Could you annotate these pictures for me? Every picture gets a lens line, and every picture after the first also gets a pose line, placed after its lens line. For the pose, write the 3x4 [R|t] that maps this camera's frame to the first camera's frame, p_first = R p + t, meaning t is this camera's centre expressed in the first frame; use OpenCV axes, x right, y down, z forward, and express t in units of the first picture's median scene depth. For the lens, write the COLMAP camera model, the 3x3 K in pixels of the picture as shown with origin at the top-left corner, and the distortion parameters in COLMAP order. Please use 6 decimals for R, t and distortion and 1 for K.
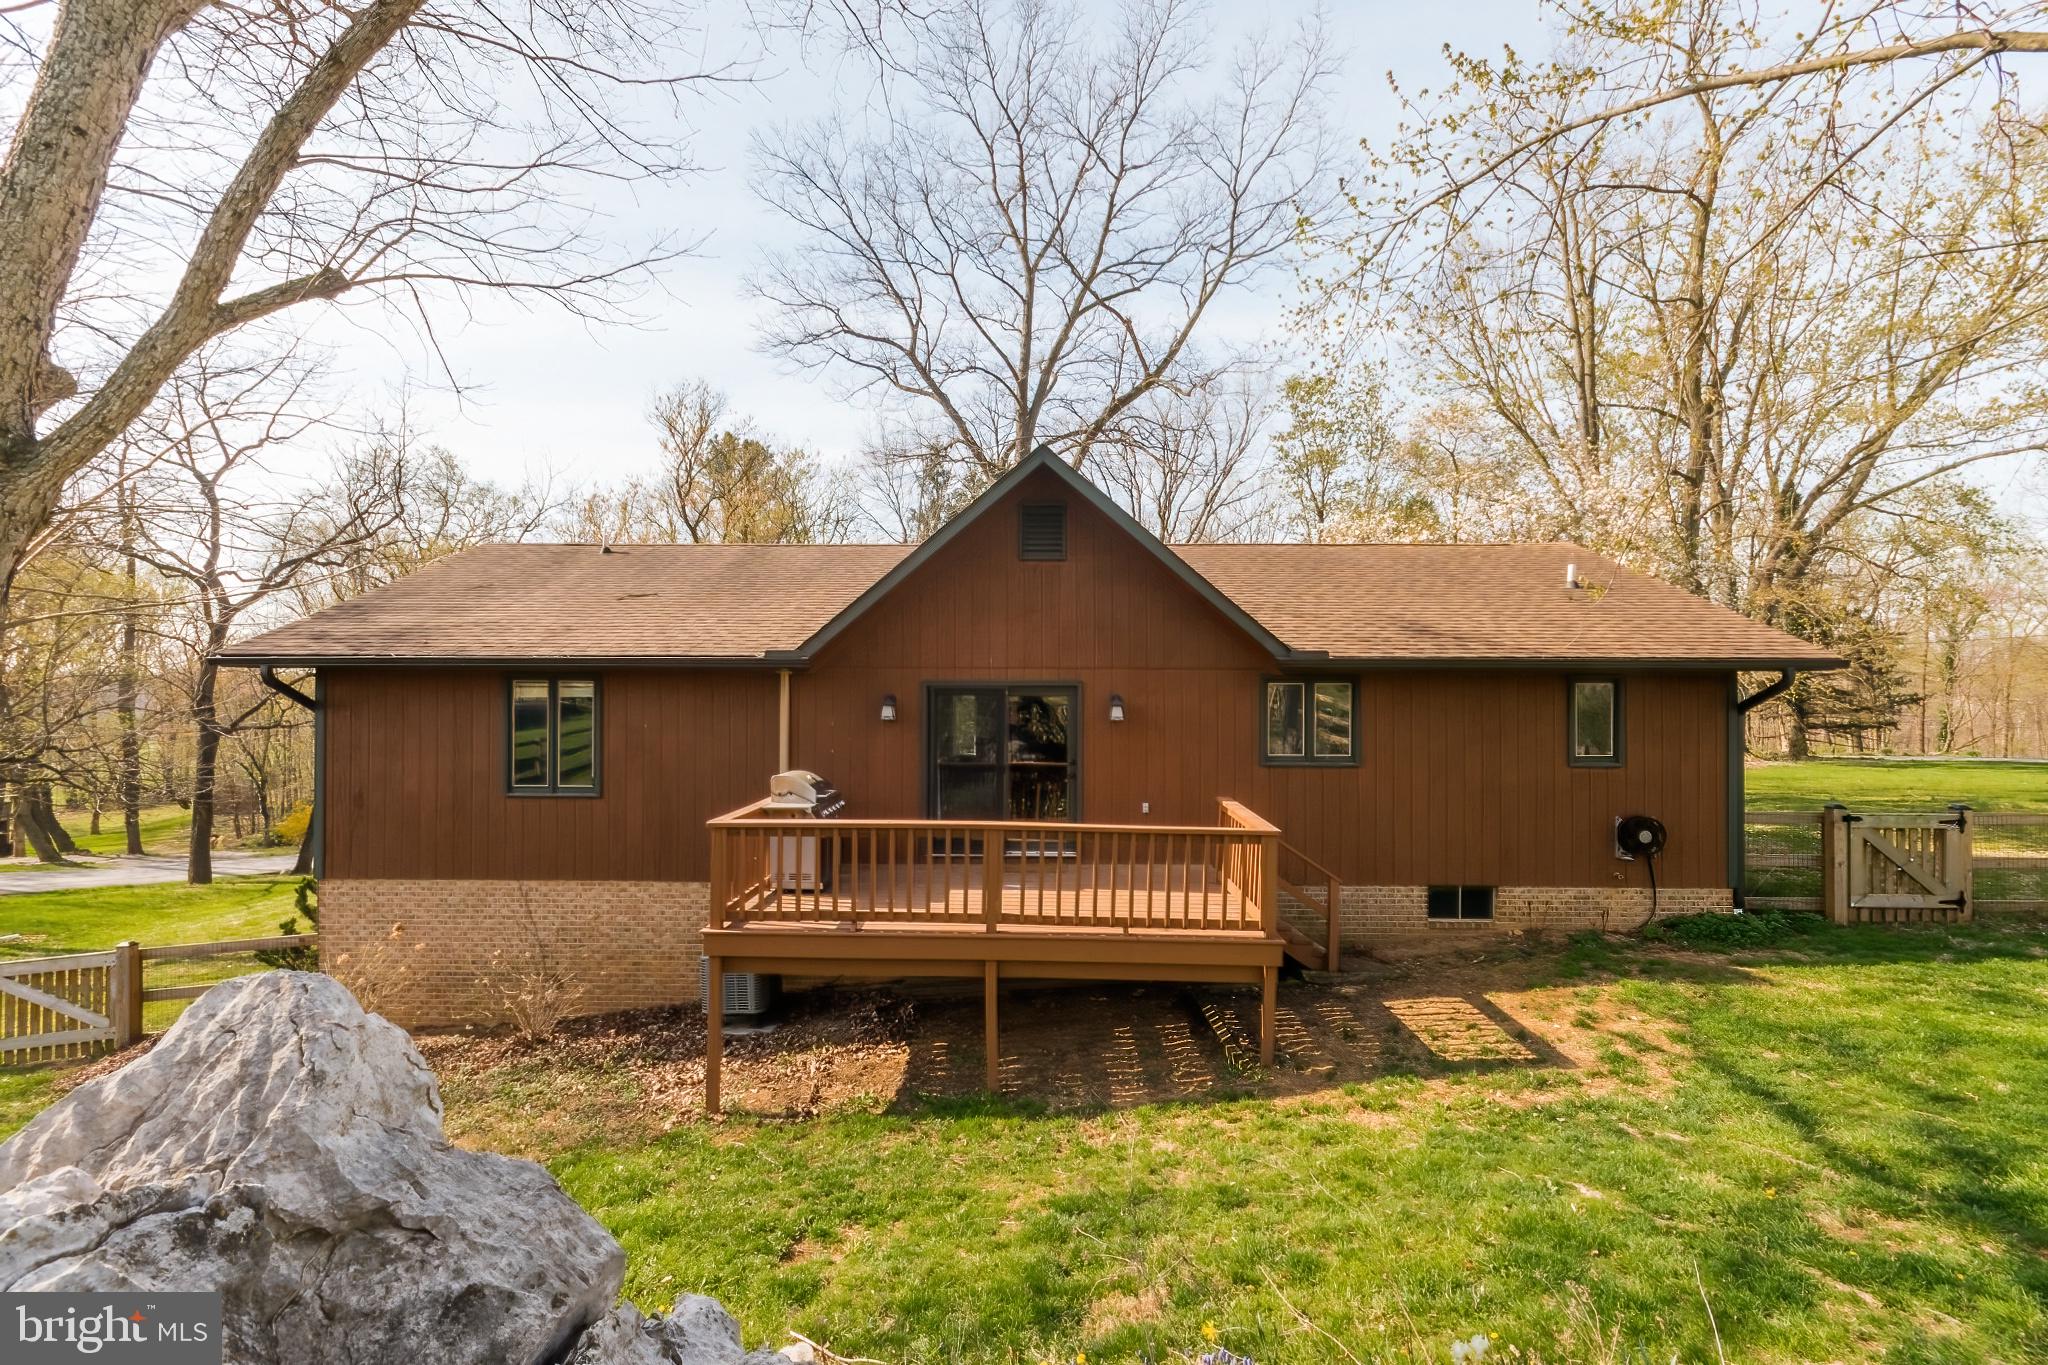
lens RADIAL K [[905.2, 0, 1016.8], [0, 905.2, 677.9], [0, 0, 1]] dist [0.002684, 0.001256]
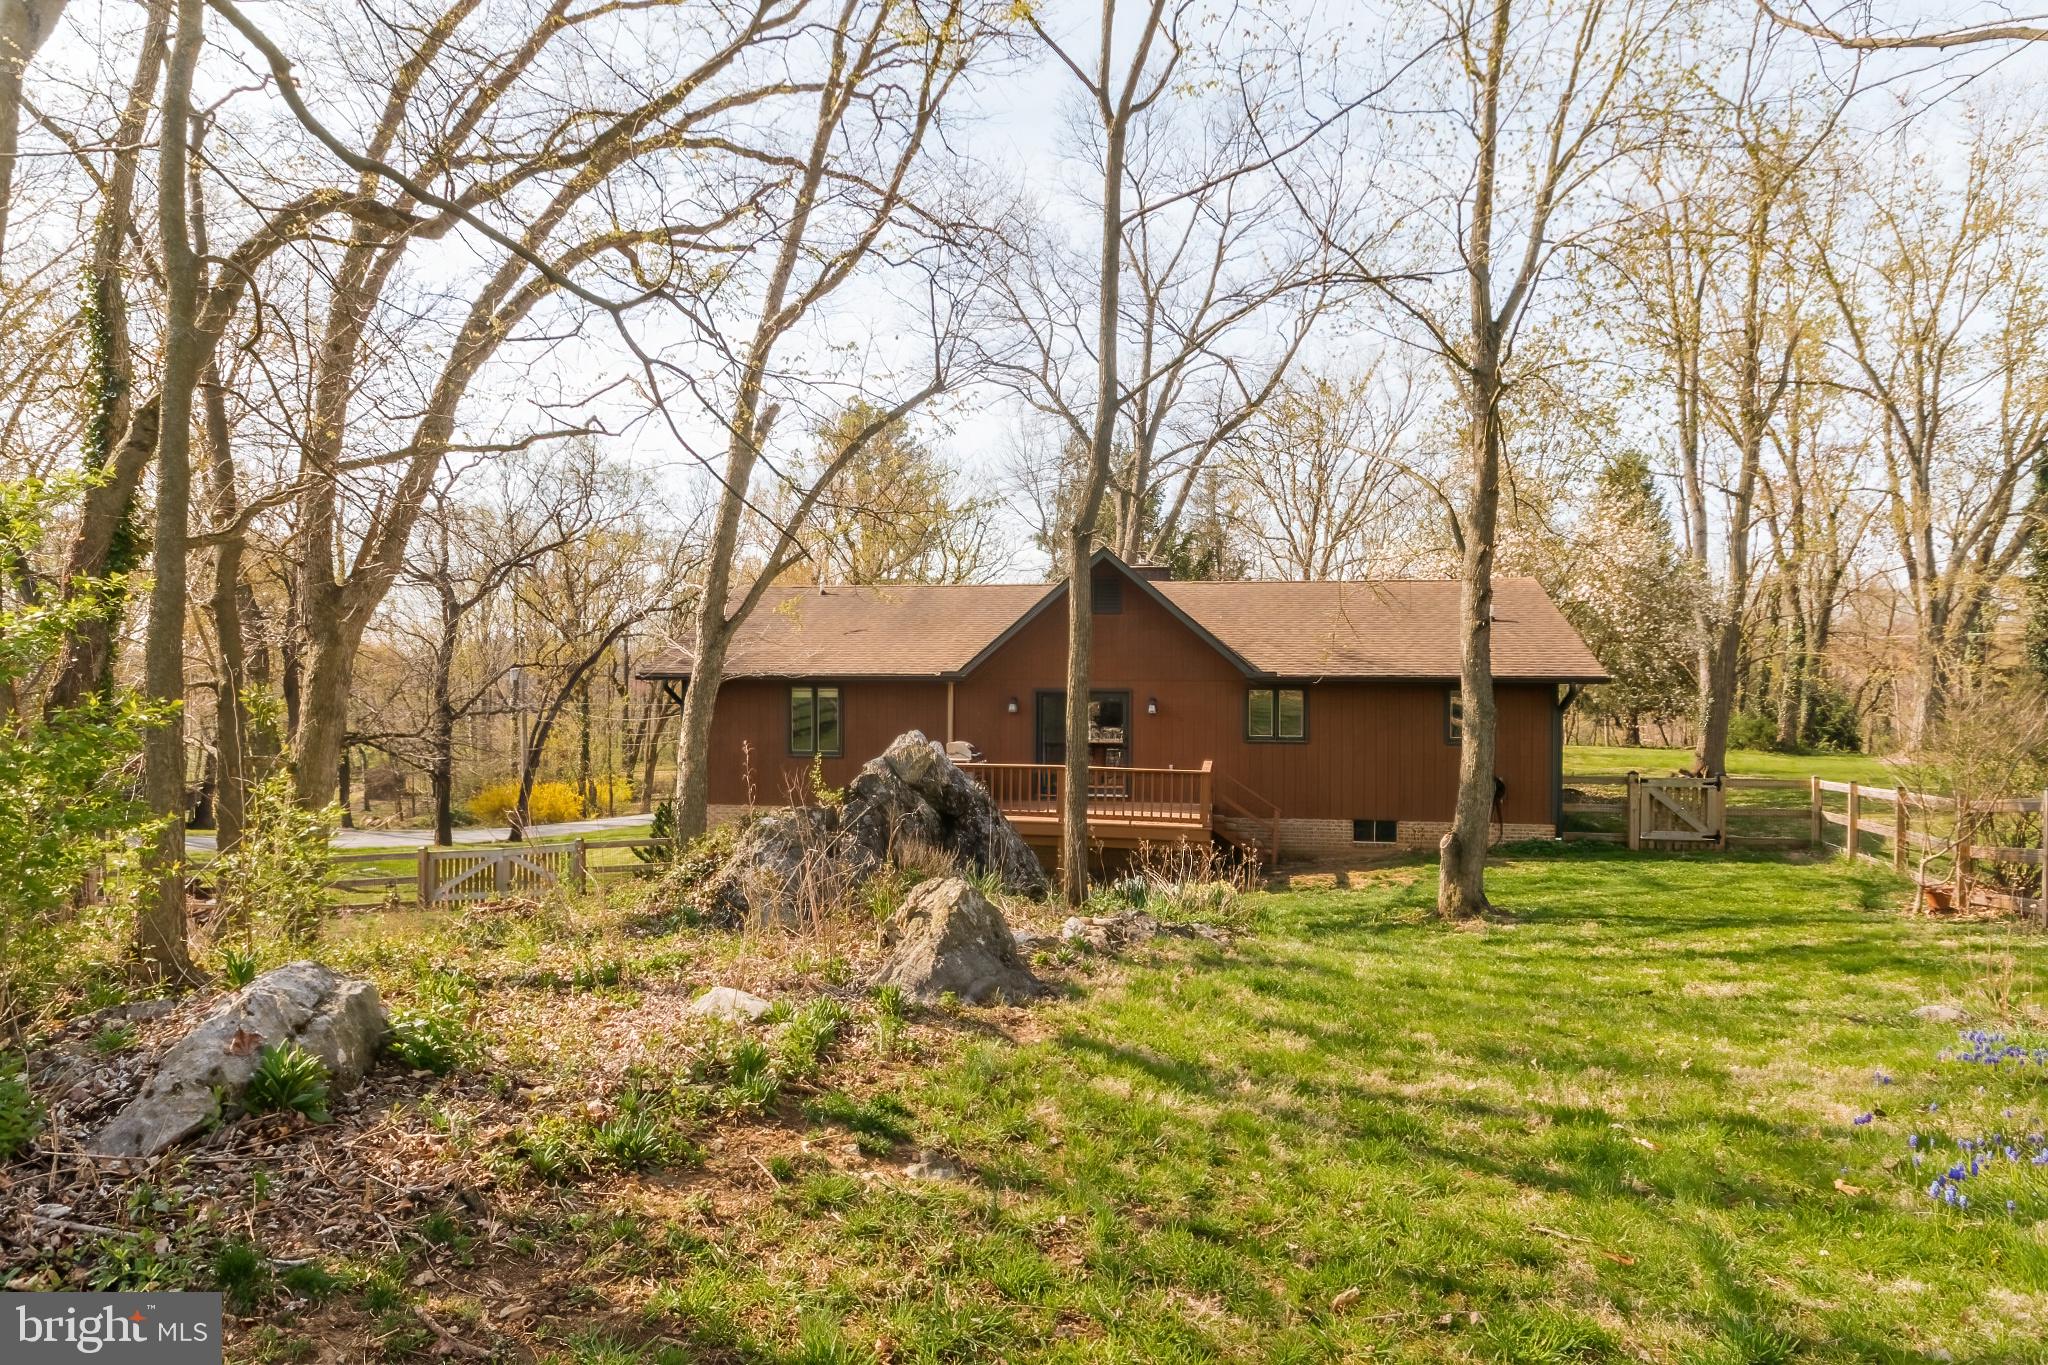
lens RADIAL K [[1159.9, 0, 1022.7], [0, 1159.9, 687.7], [0, 0, 1]] dist [0.005192, 0.001042]
pose [[0.988155, 0.002130, -0.153445, 0.195482], [0.002766, 0.999494, 0.031687, -0.063719], [0.153435, -0.031736, 0.987649, -1.057406]]
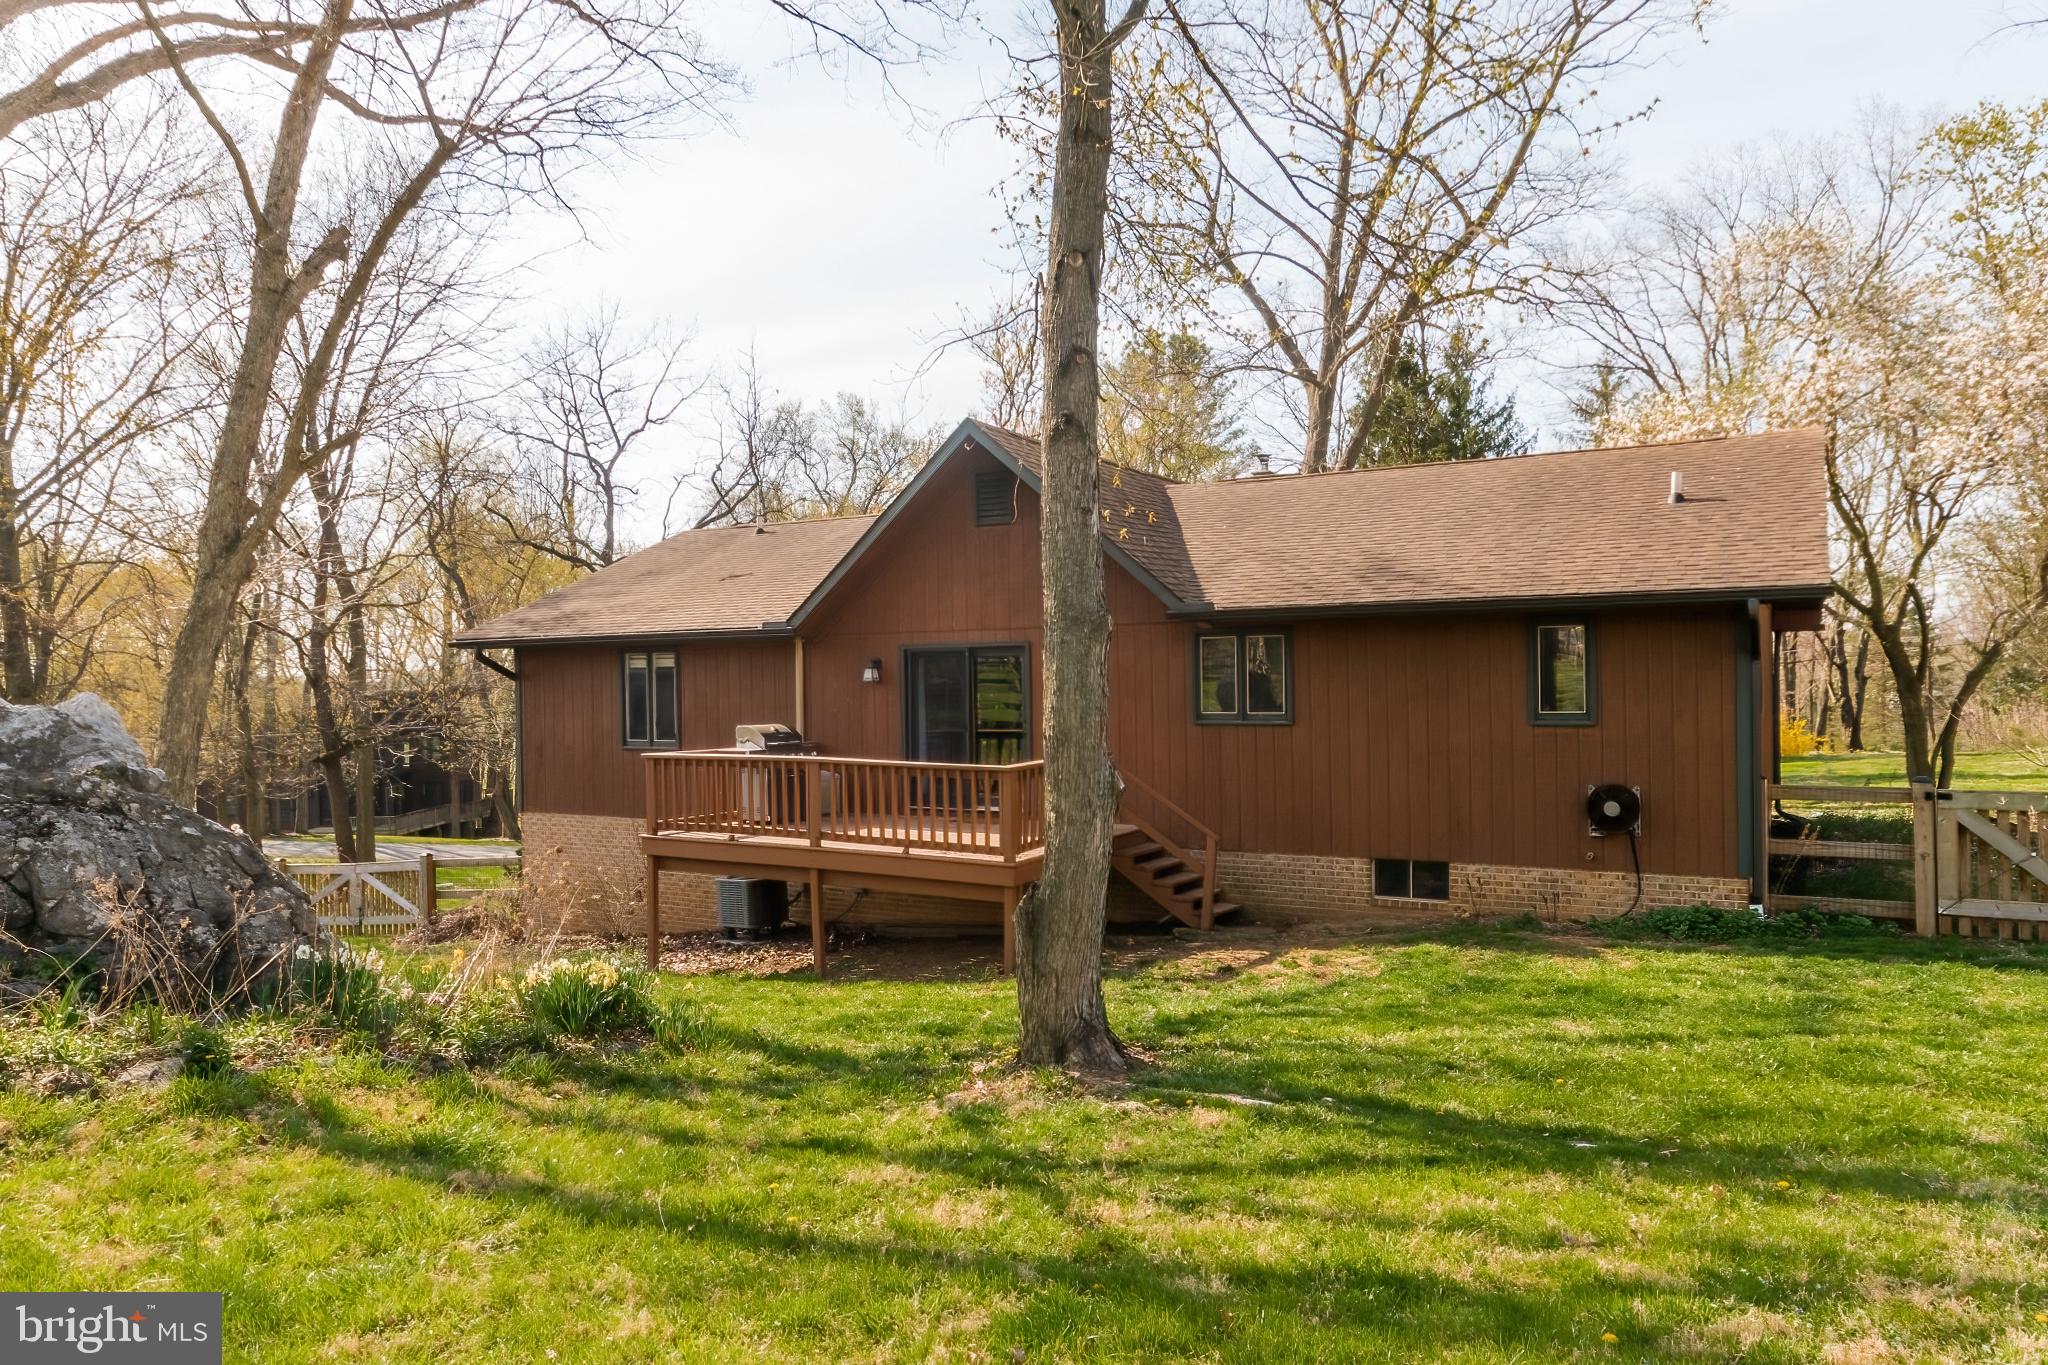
lens RADIAL K [[1353.8, 0, 1025.1], [0, 1353.8, 681.2], [0, 0, 1]] dist [0.004049, 0.001695]
pose [[0.873714, -0.013876, -0.486242, 0.802457], [0.025094, 0.999548, 0.016565, 0.023224], [0.485792, -0.026675, 0.873667, -0.331975]]
